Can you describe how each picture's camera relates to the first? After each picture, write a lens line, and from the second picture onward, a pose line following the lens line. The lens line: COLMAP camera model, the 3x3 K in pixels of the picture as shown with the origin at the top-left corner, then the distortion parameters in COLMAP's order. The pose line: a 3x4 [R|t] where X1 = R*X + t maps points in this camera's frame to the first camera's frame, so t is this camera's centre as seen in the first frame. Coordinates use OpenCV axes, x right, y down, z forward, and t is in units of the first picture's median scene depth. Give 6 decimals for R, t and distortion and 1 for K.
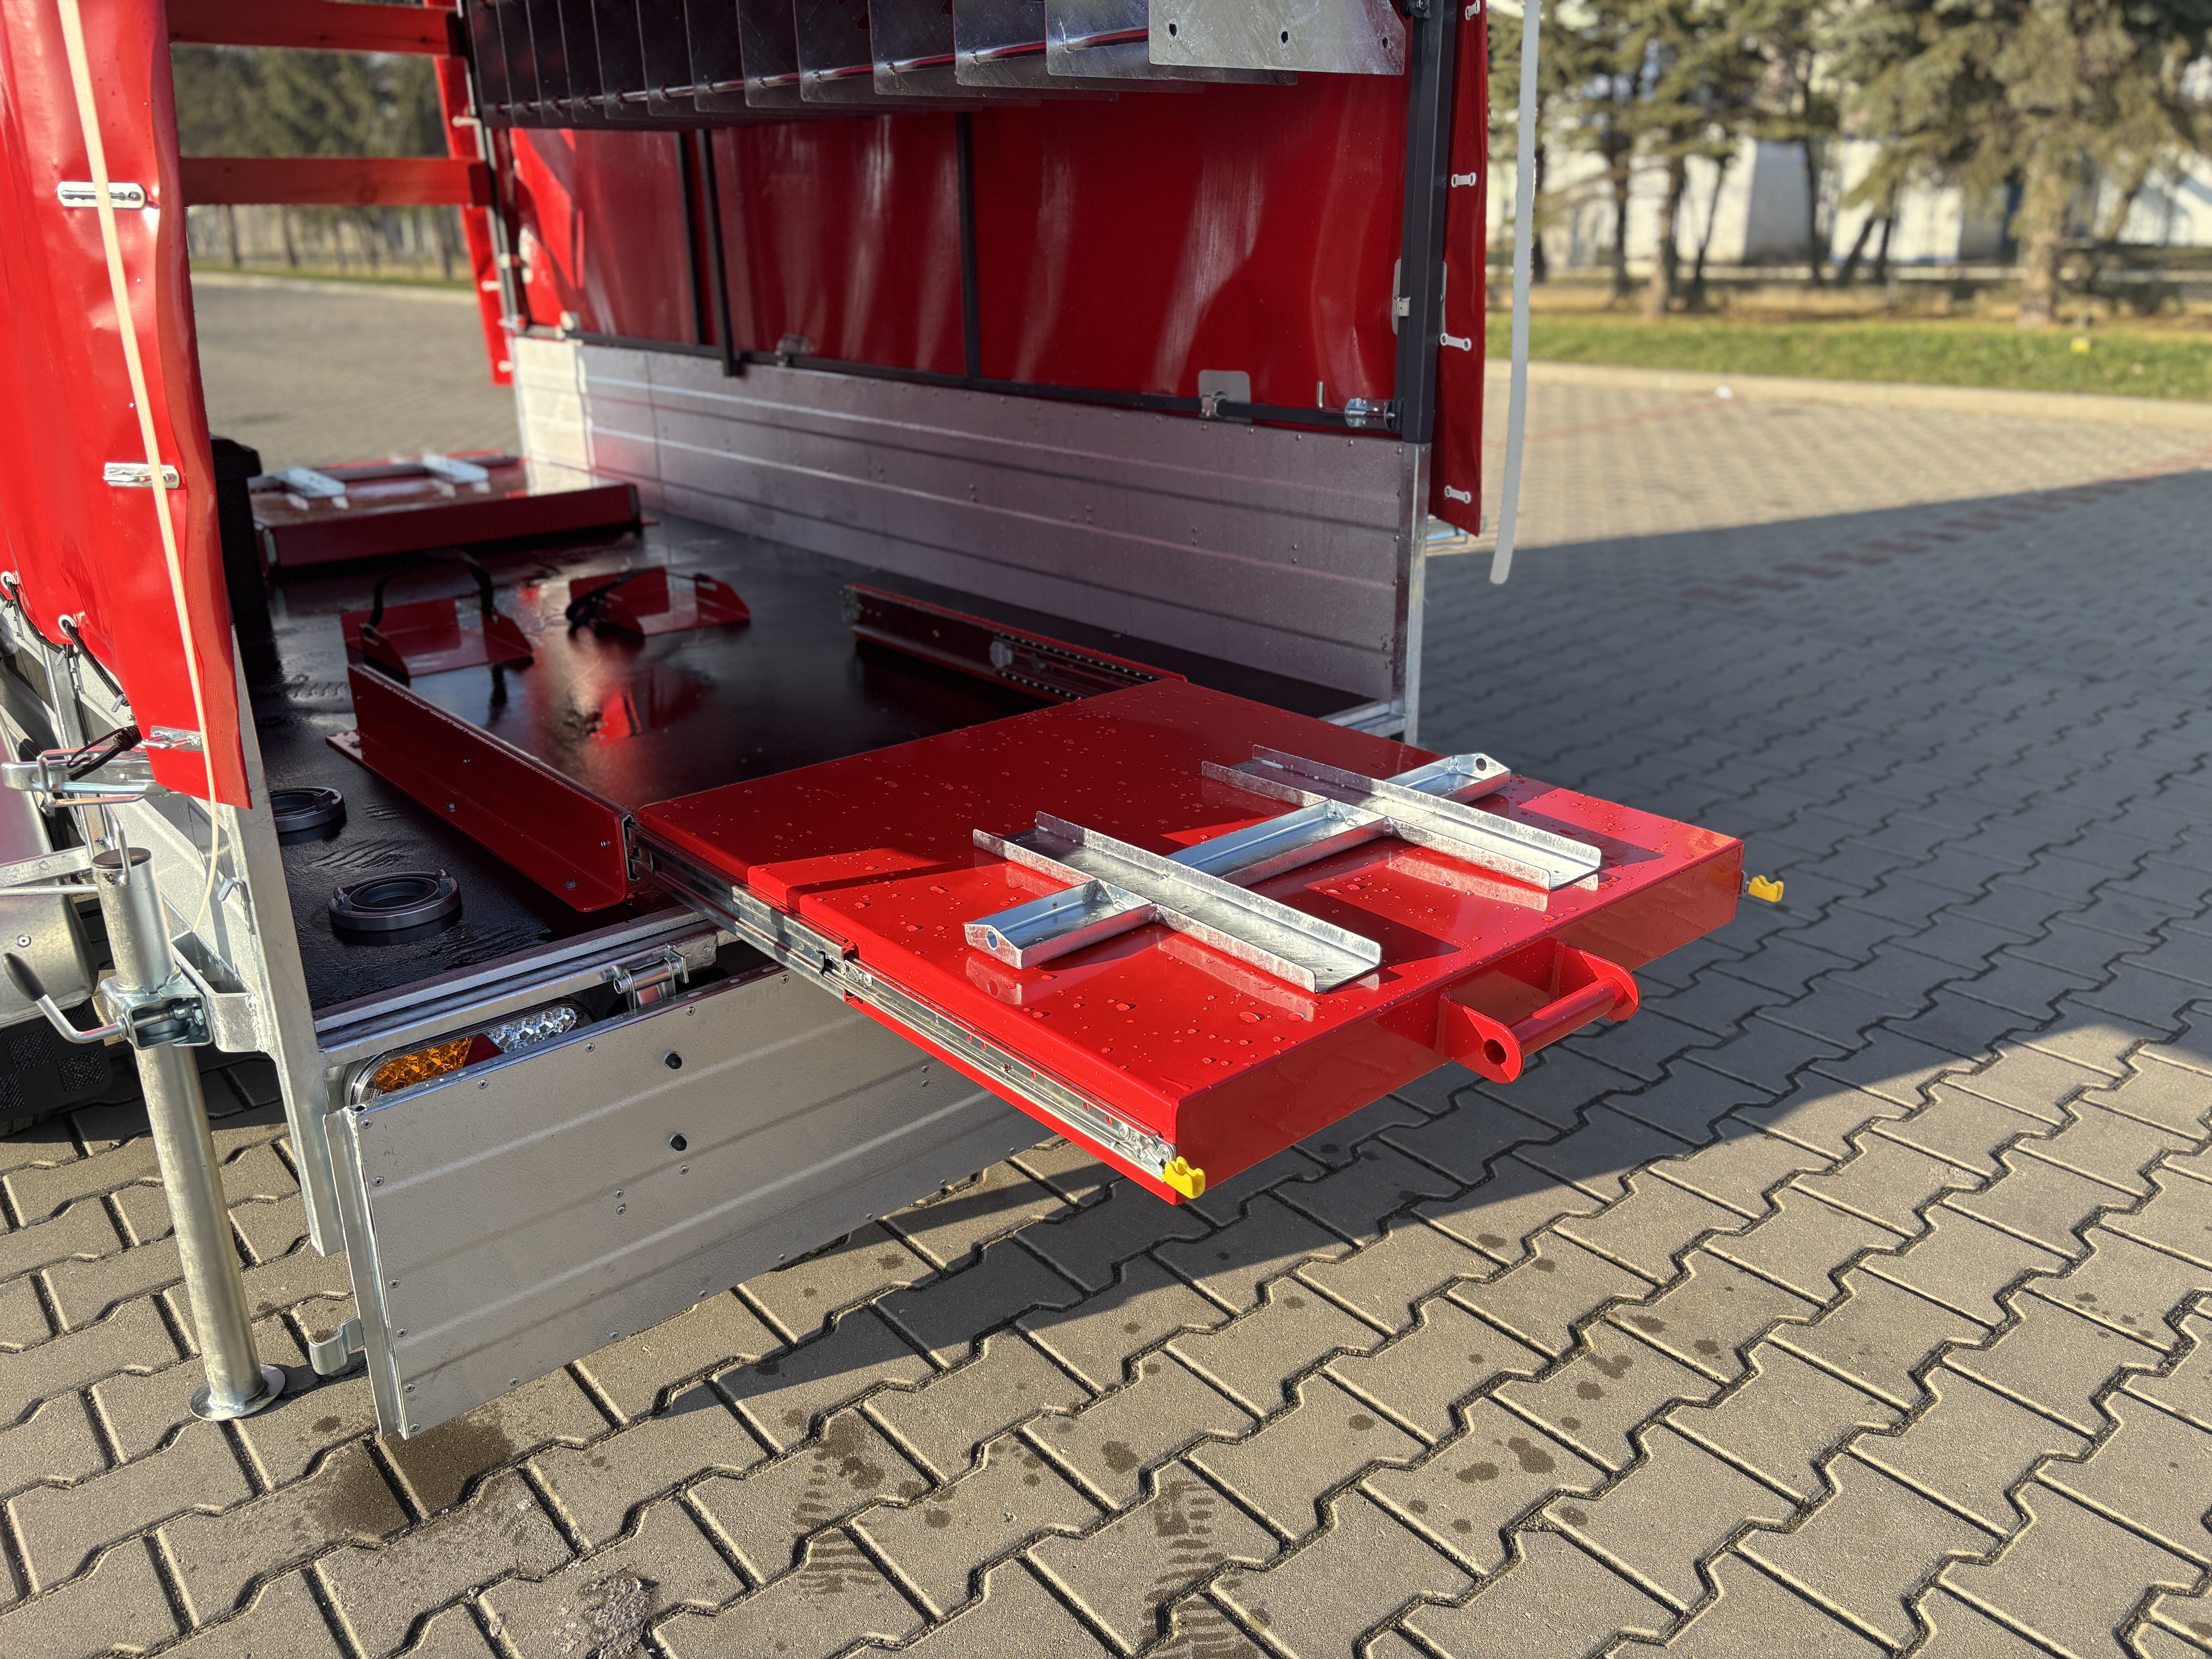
lens RADIAL K [[1678.4, 0, 1157.6], [0, 1678.4, 835.9], [0, 0, 1]] dist [0.020108, 0.003555]
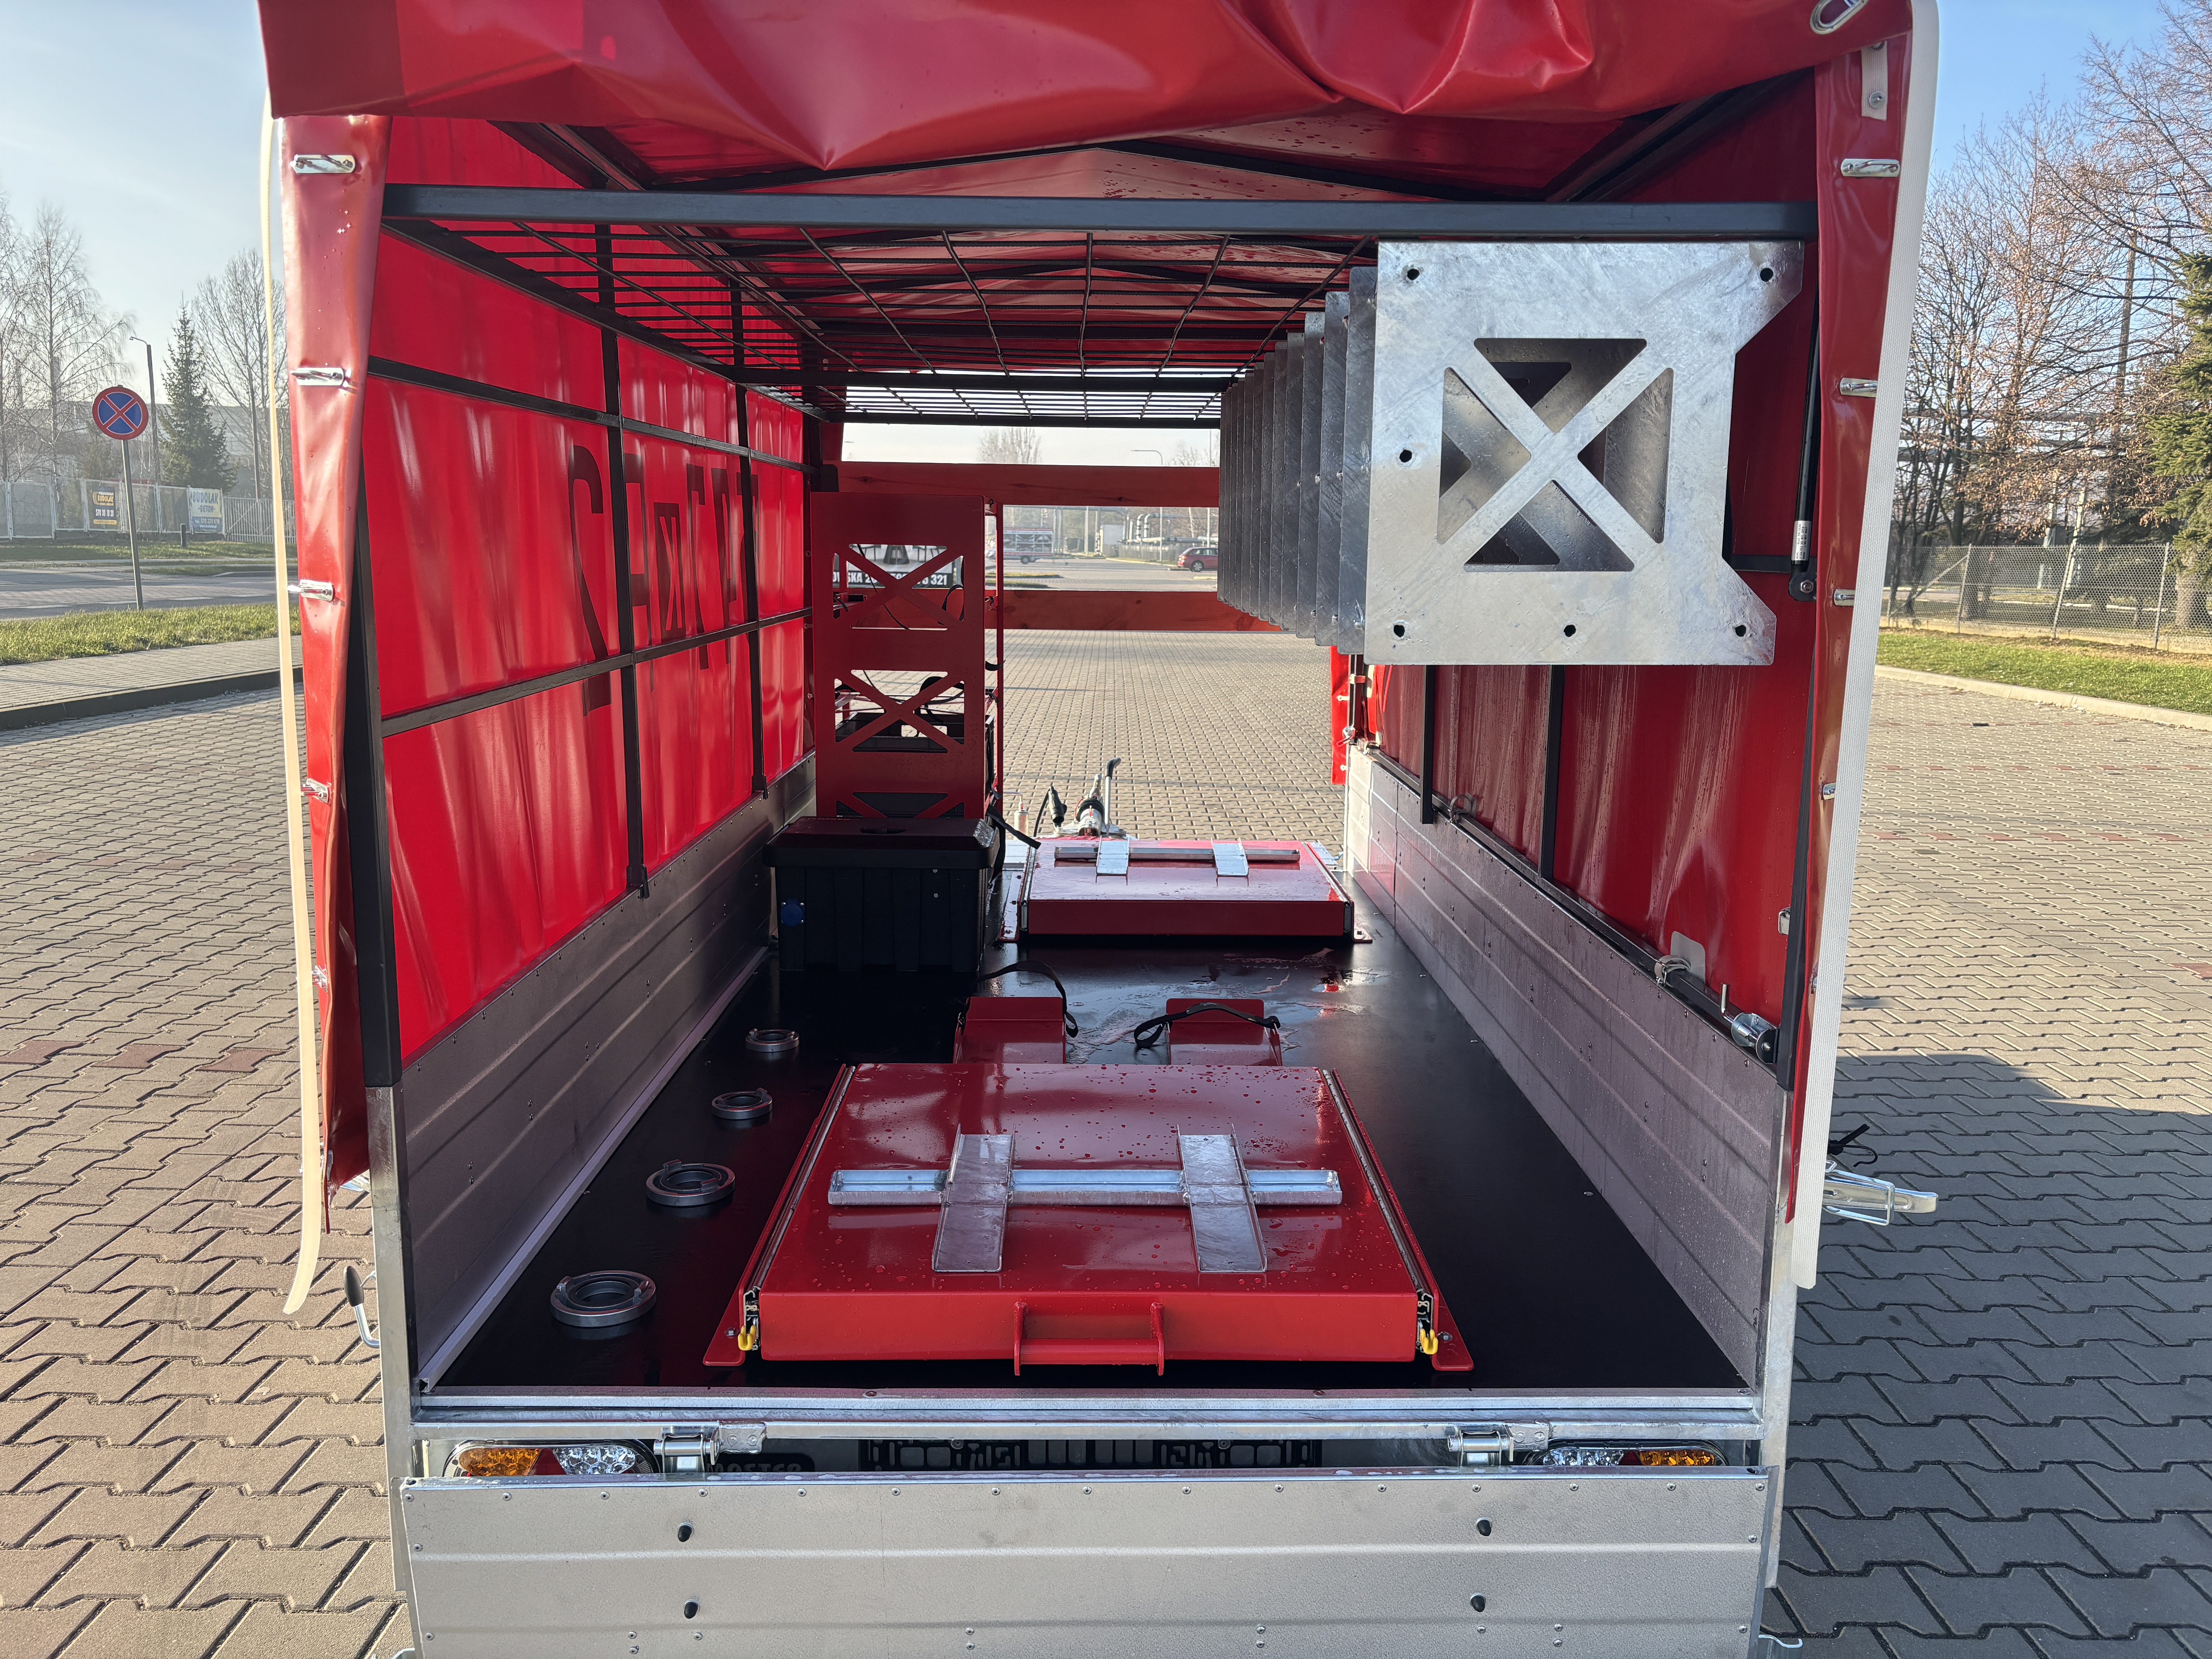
lens RADIAL K [[1674.1, 0, 1106.0], [0, 1674.1, 829.5], [0, 0, 1]] dist [0.090951, -0.112297]
pose [[0.749713, 0.133003, -0.648259, 0.162528], [-0.249108, 0.964261, -0.090258, -0.078300], [0.613086, 0.229154, 0.756051, 0.067032]]
